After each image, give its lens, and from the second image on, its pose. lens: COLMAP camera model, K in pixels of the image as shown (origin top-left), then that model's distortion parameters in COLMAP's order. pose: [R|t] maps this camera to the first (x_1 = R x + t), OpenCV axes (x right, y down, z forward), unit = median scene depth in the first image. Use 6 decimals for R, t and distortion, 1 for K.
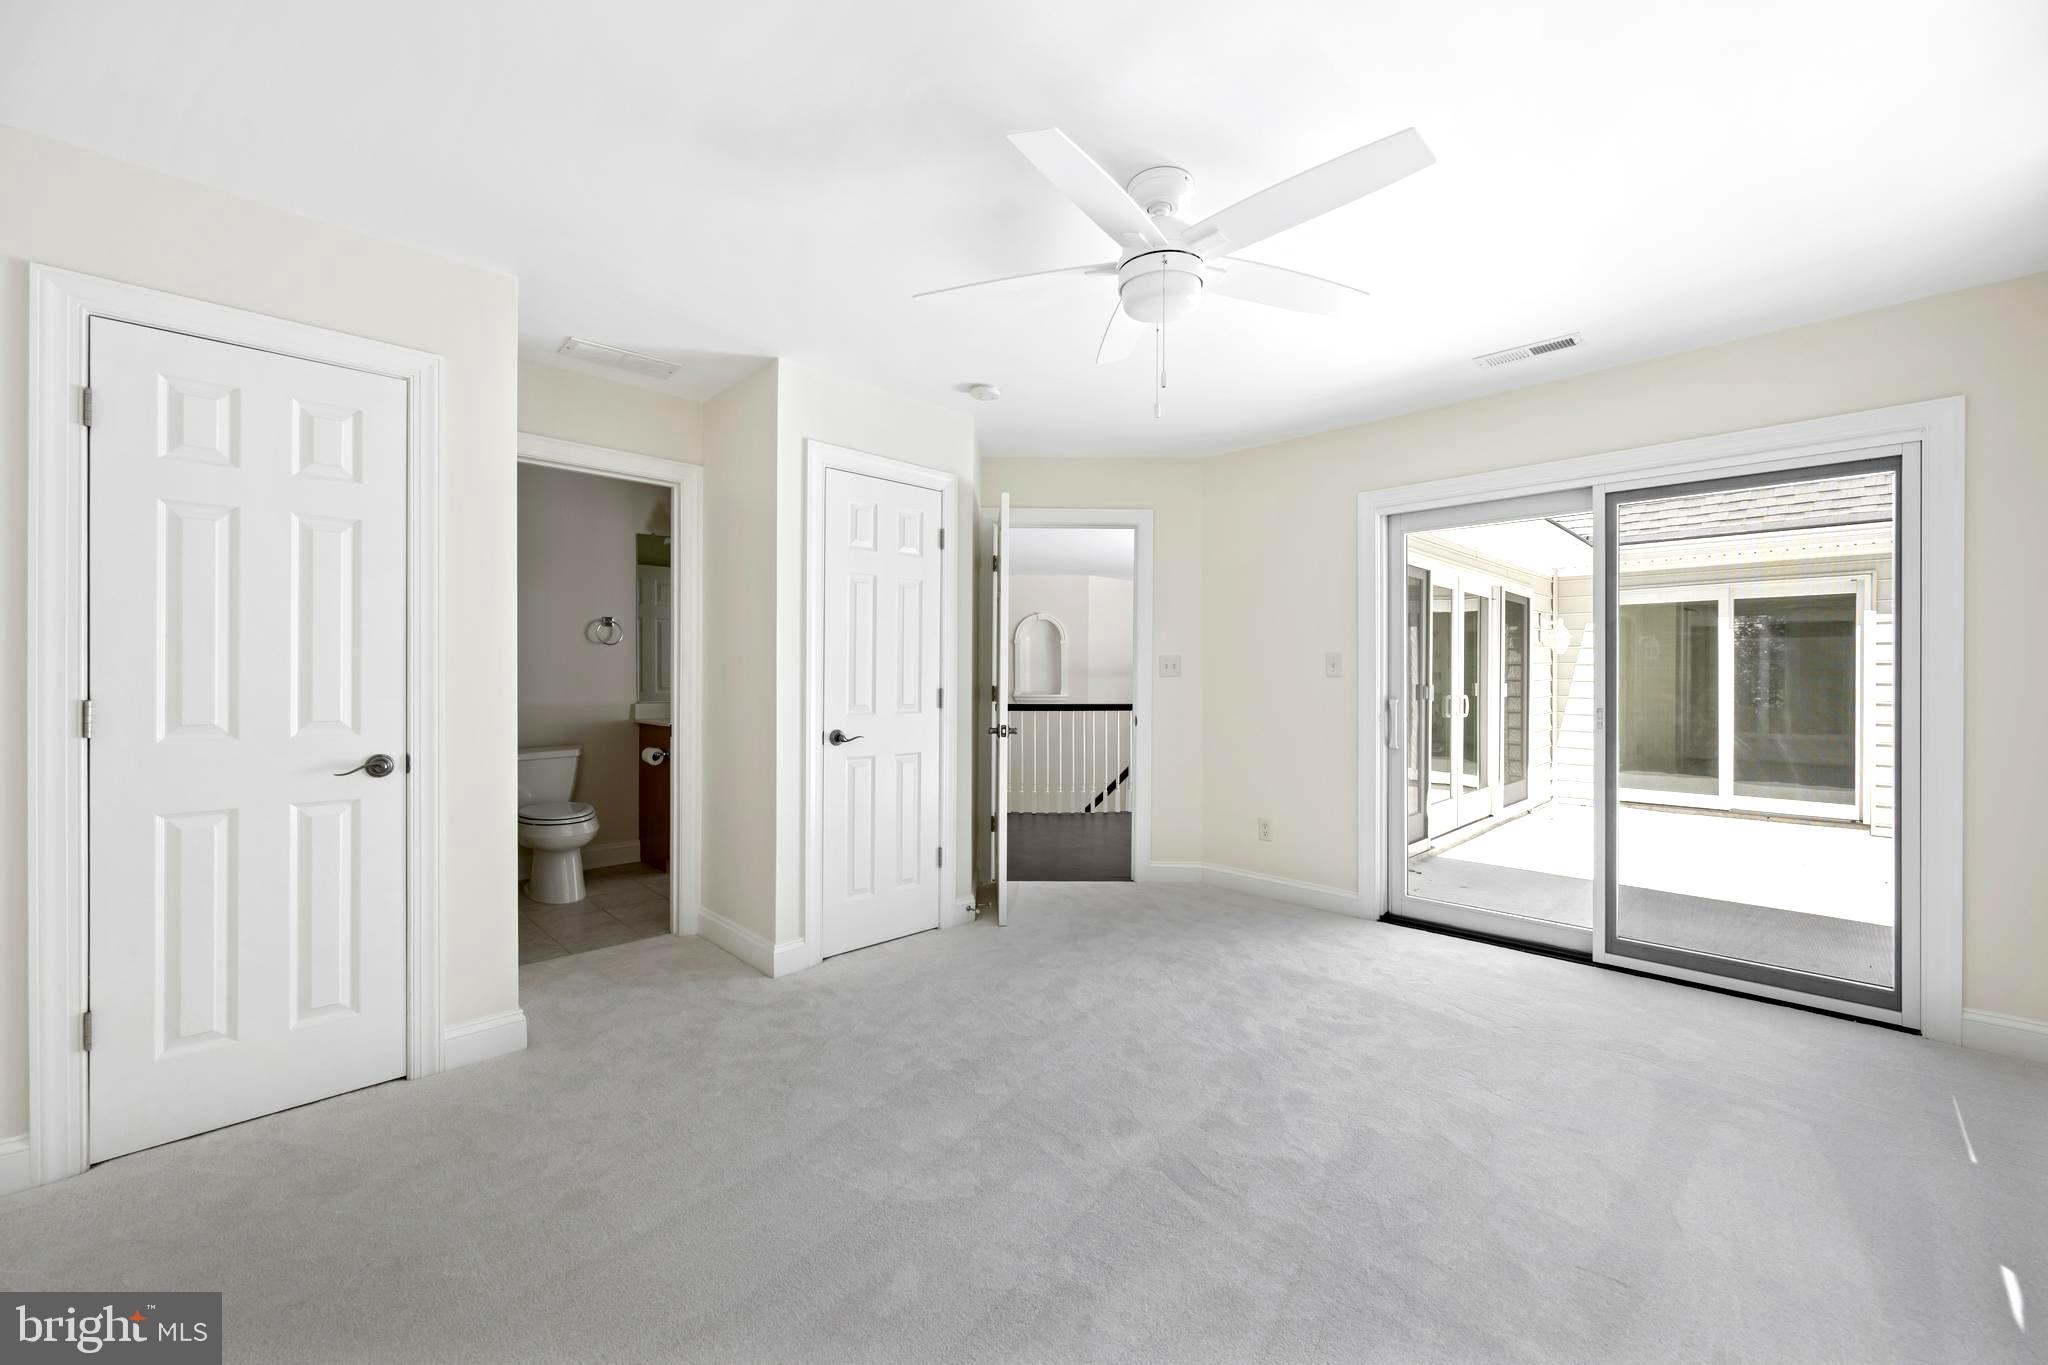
lens RADIAL K [[797.9, 0, 1021.1], [0, 797.9, 674.8], [0, 0, 1]] dist [0.001584, 0.000188]
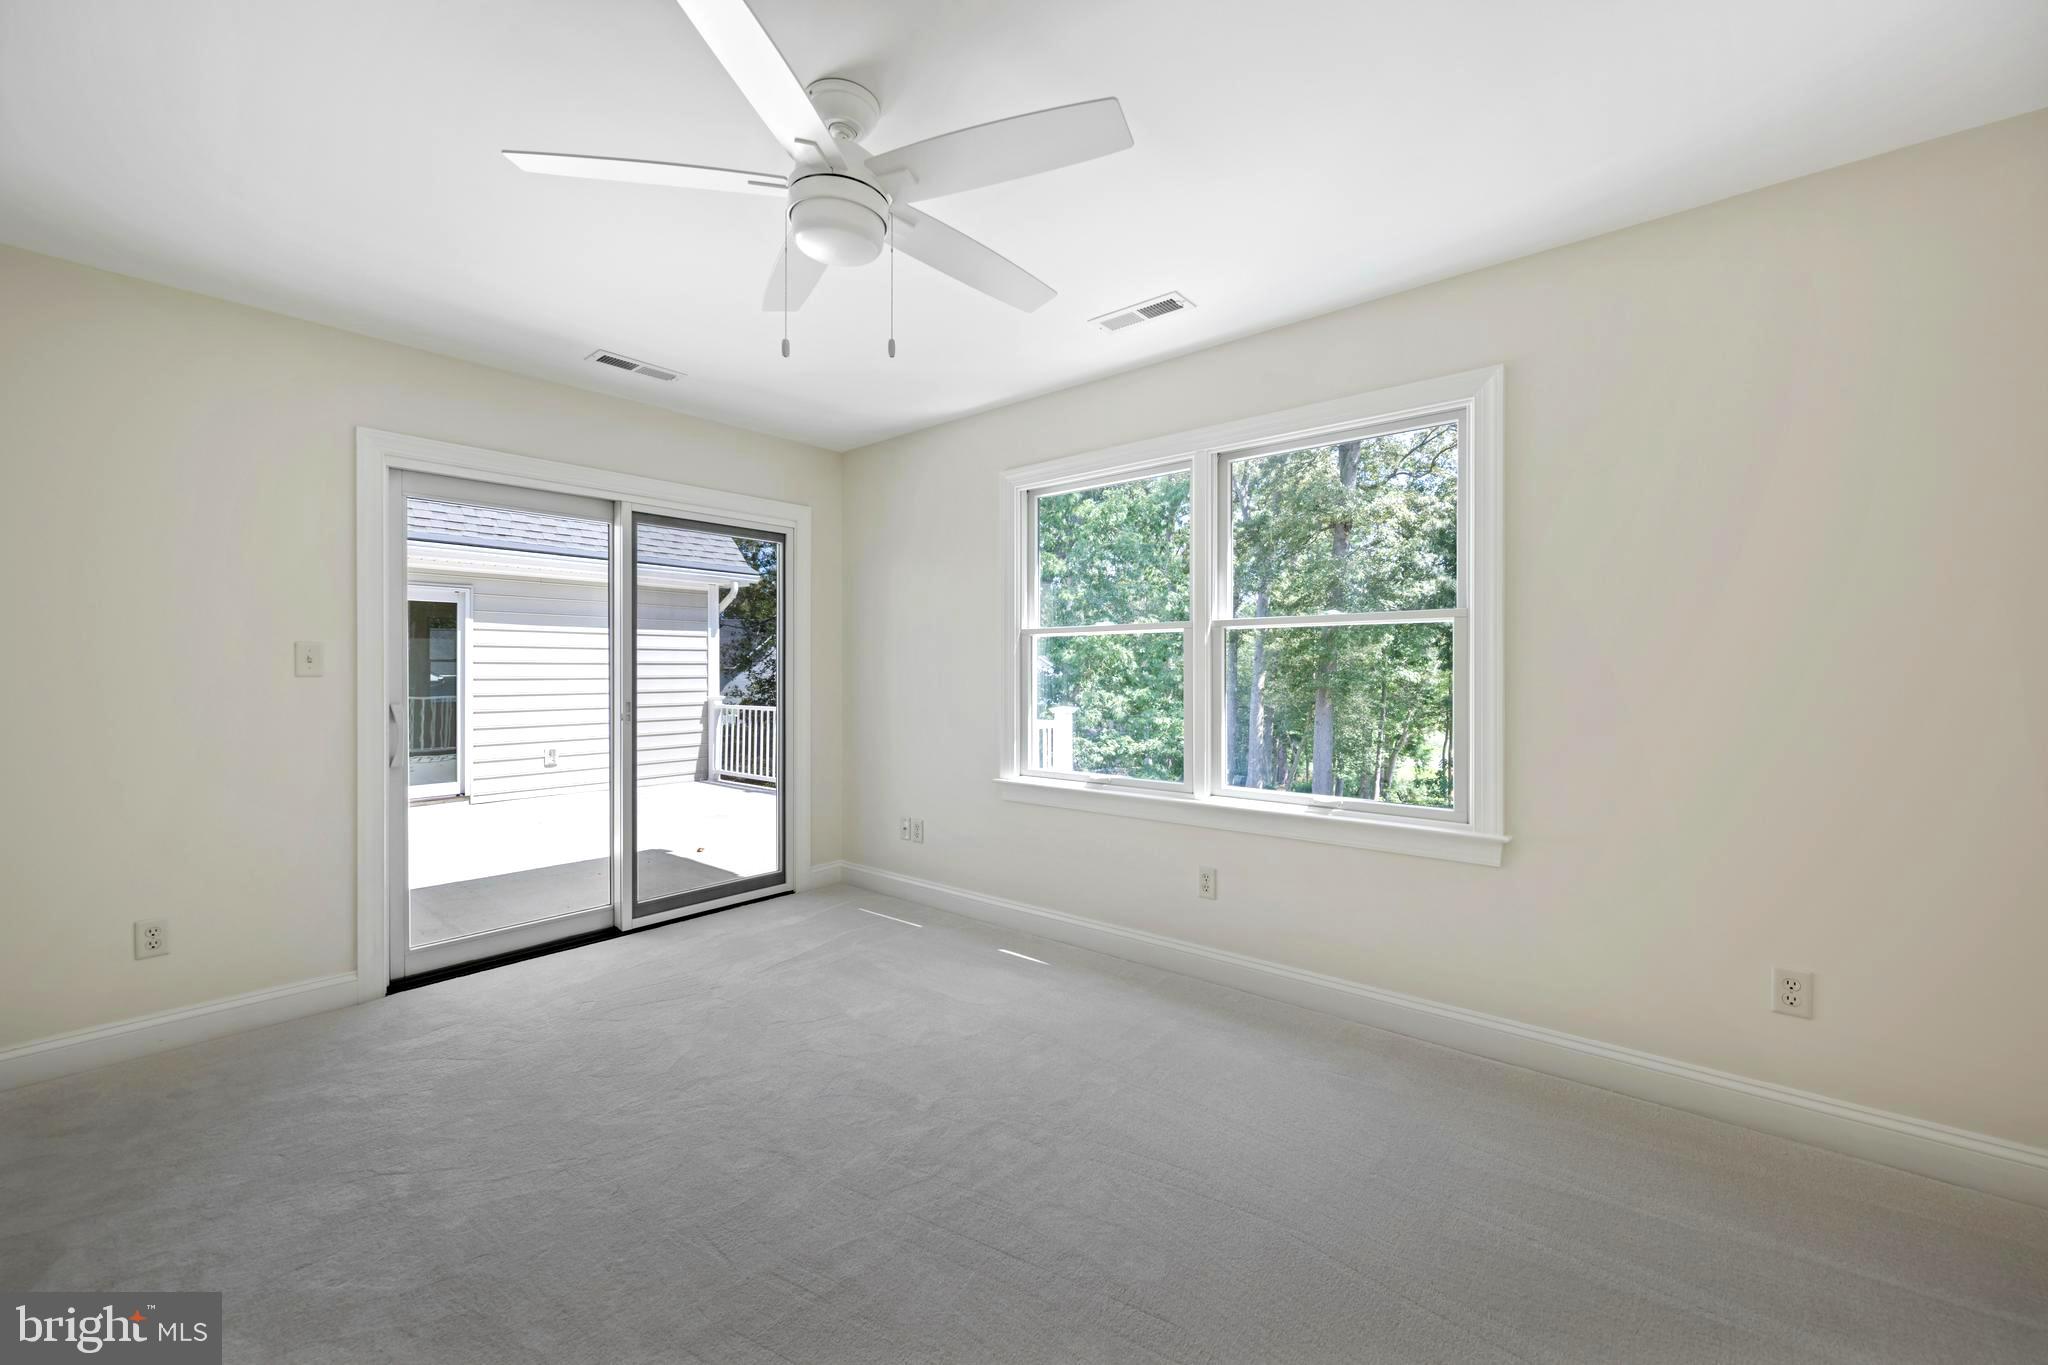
lens RADIAL K [[797.9, 0, 1021.1], [0, 797.9, 674.8], [0, 0, 1]] dist [0.001584, 0.000188]
pose [[-0.077795, -0.006119, 0.996951, -0.382913], [0.002253, 0.999978, 0.006314, -0.002371], [-0.996967, 0.002737, -0.077780, 0.477651]]
